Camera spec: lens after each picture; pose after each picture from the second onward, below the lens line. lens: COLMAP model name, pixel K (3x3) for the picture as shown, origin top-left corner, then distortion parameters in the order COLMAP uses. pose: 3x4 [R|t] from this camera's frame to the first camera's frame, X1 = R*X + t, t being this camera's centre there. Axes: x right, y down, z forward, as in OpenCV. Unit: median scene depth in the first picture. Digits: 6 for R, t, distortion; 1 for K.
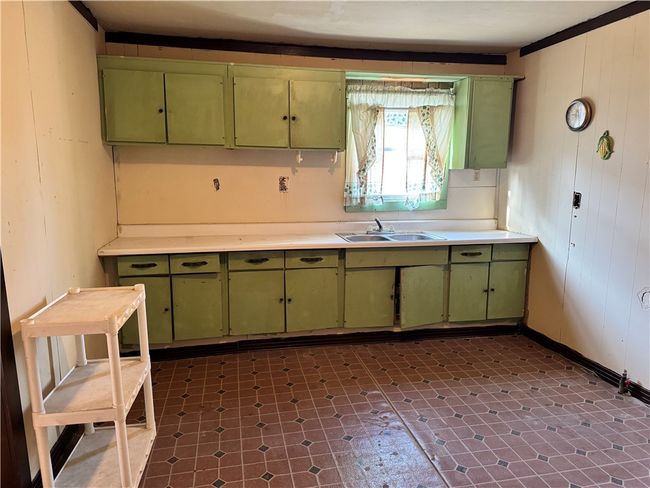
lens RADIAL K [[446.4, 0, 325.0], [0, 446.4, 244.0], [0, 0, 1]] dist [0.059037, -0.117446]
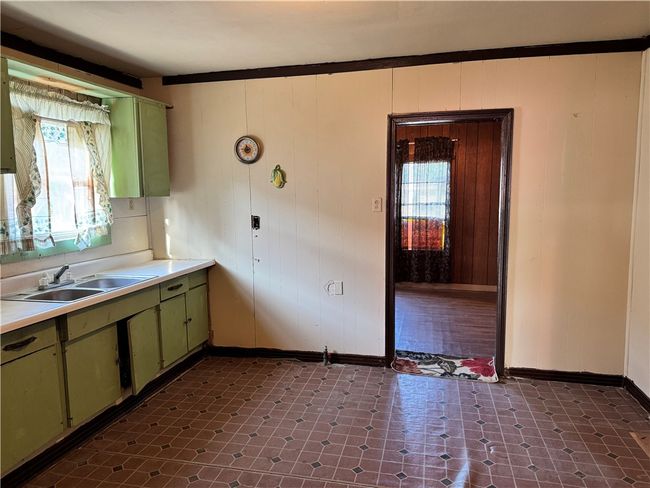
lens RADIAL K [[446.4, 0, 325.0], [0, 446.4, 244.0], [0, 0, 1]] dist [0.059037, -0.117446]
pose [[0.416360, -0.110302, 0.902484, -0.362191], [0.161378, 0.985818, 0.046036, -0.056820], [-0.894763, 0.126474, 0.428256, 0.296433]]
